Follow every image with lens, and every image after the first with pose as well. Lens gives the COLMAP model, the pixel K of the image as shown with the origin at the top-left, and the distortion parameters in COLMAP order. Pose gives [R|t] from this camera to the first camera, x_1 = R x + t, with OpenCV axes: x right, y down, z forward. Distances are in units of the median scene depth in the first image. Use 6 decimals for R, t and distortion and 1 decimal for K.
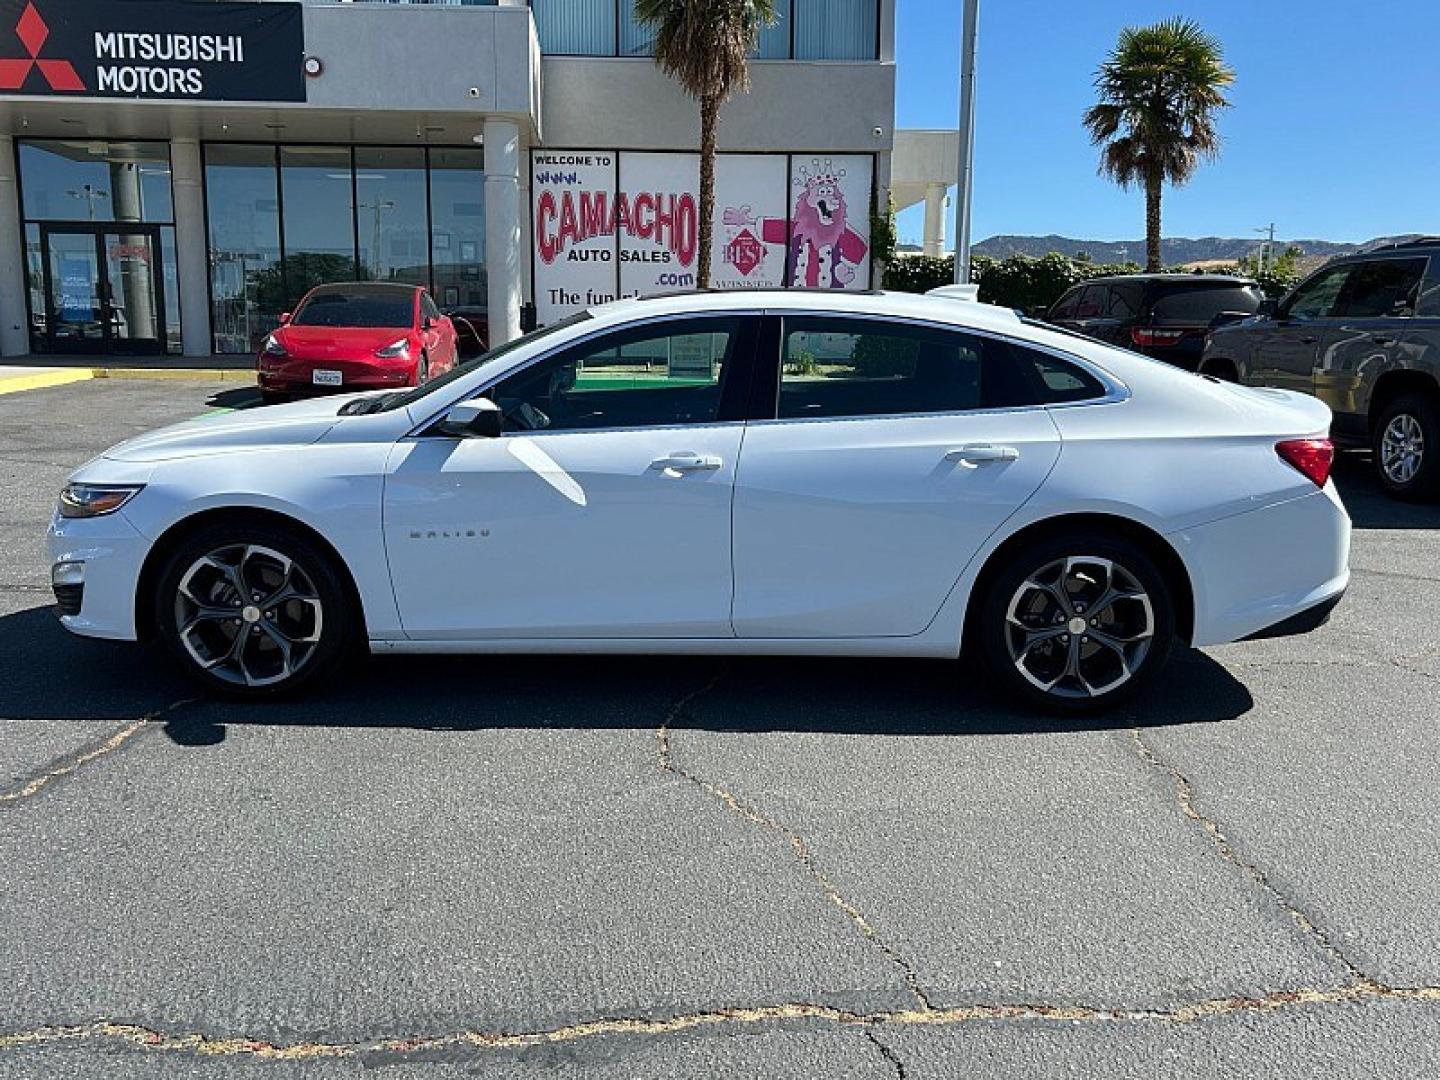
lens RADIAL K [[1328.2, 0, 733.1], [0, 1328.2, 540.1], [0, 0, 1]] dist [0.032361, -0.005670]
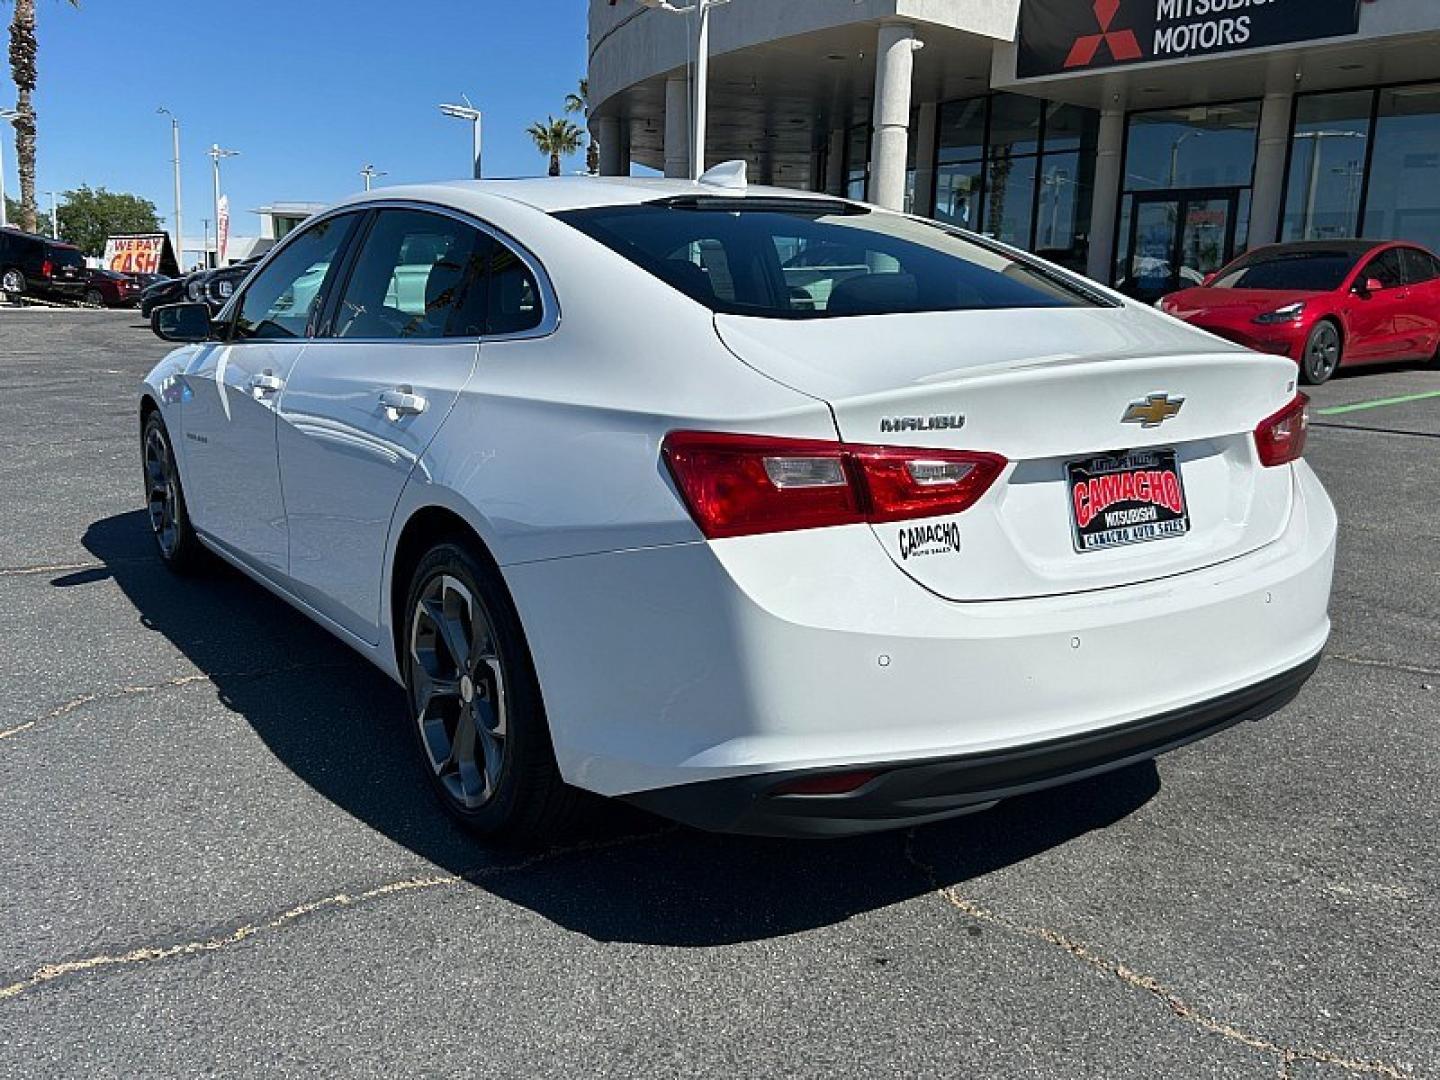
lens RADIAL K [[1328.2, 0, 733.1], [0, 1328.2, 540.1], [0, 0, 1]] dist [0.032361, -0.005670]
pose [[0.552011, 0.163195, -0.817711, 0.227516], [-0.154492, 0.983698, 0.092030, -0.022519], [0.819400, 0.075528, 0.568225, 0.203127]]
